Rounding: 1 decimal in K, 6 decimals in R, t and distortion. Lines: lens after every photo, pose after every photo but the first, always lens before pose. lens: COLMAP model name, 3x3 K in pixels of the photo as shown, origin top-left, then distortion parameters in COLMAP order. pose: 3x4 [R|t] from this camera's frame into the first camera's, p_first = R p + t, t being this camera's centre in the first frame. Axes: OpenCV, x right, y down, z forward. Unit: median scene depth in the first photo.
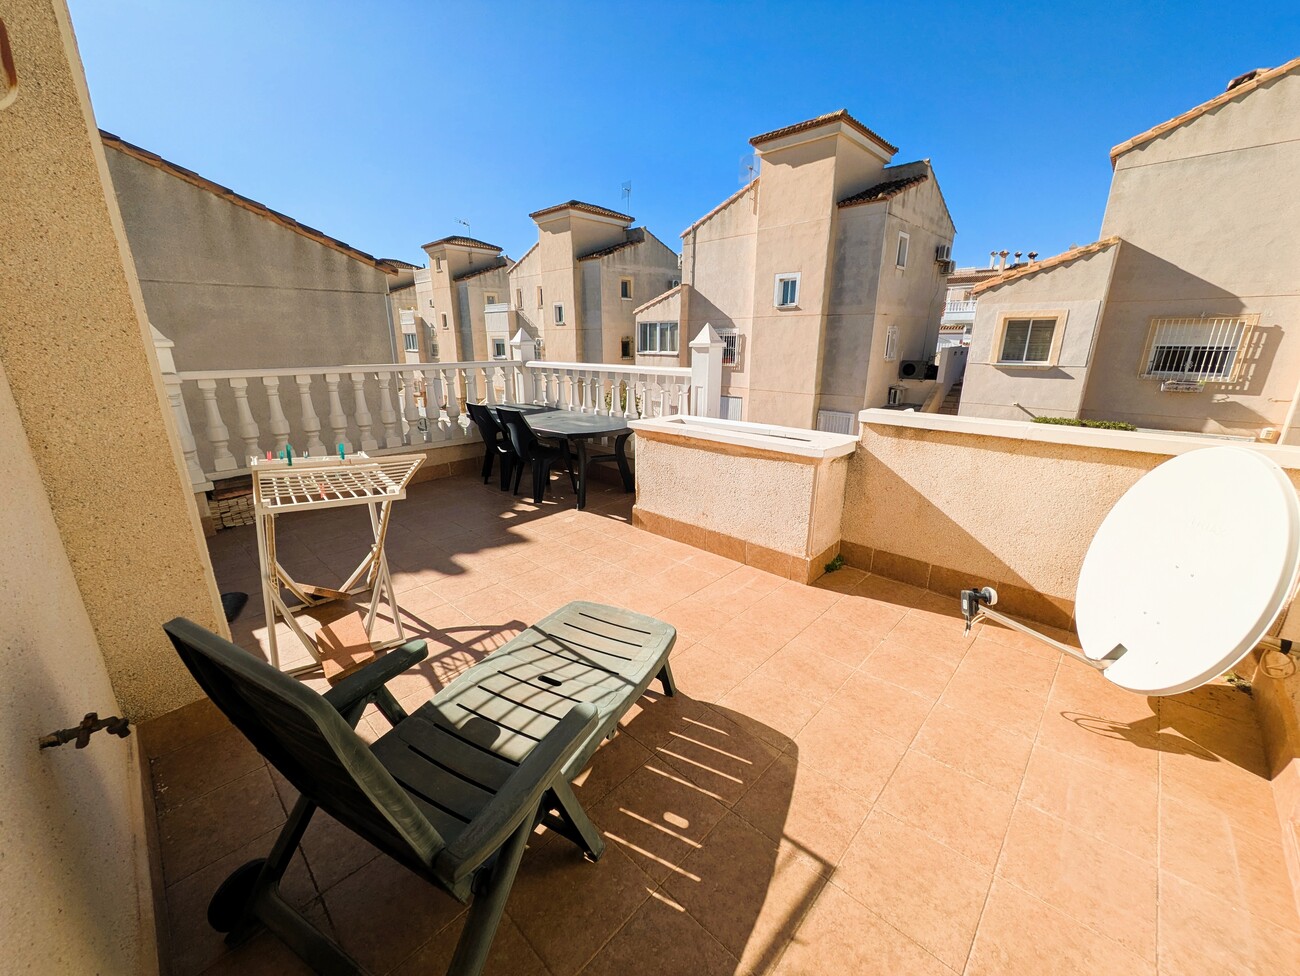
lens RADIAL K [[512.3, 0, 654.2], [0, 512.3, 485.1], [0, 0, 1]] dist [-0.000353, -0.000029]
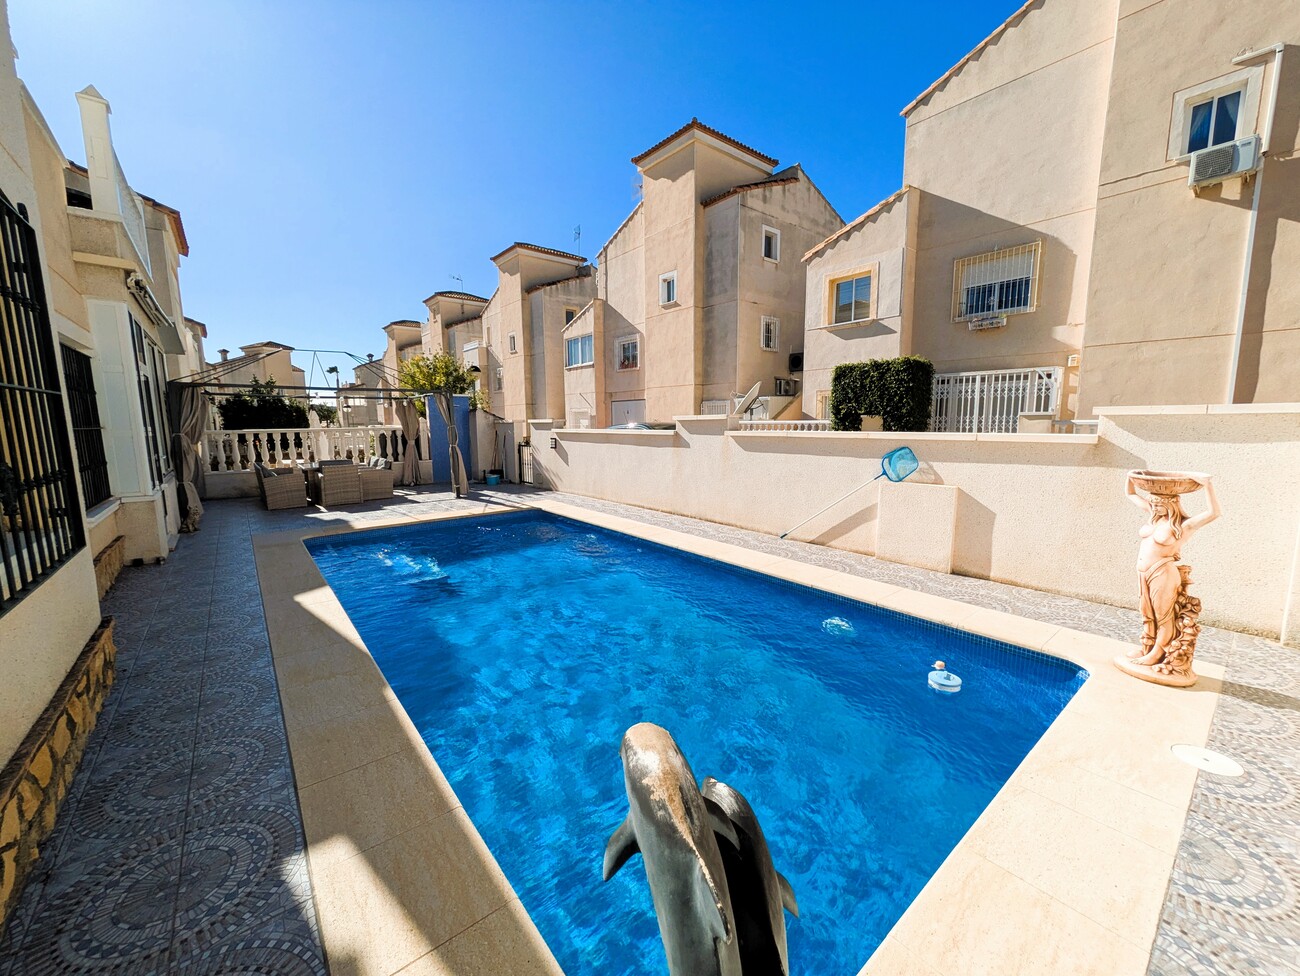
lens RADIAL K [[512.3, 0, 645.9], [0, 512.3, 480.8], [0, 0, 1]] dist [-0.000353, -0.000029]
pose [[0.993223, 0.002410, -0.116201, 0.341821], [-0.019516, 0.989048, -0.146298, 0.162271], [0.114575, 0.147574, 0.982392, 0.028968]]
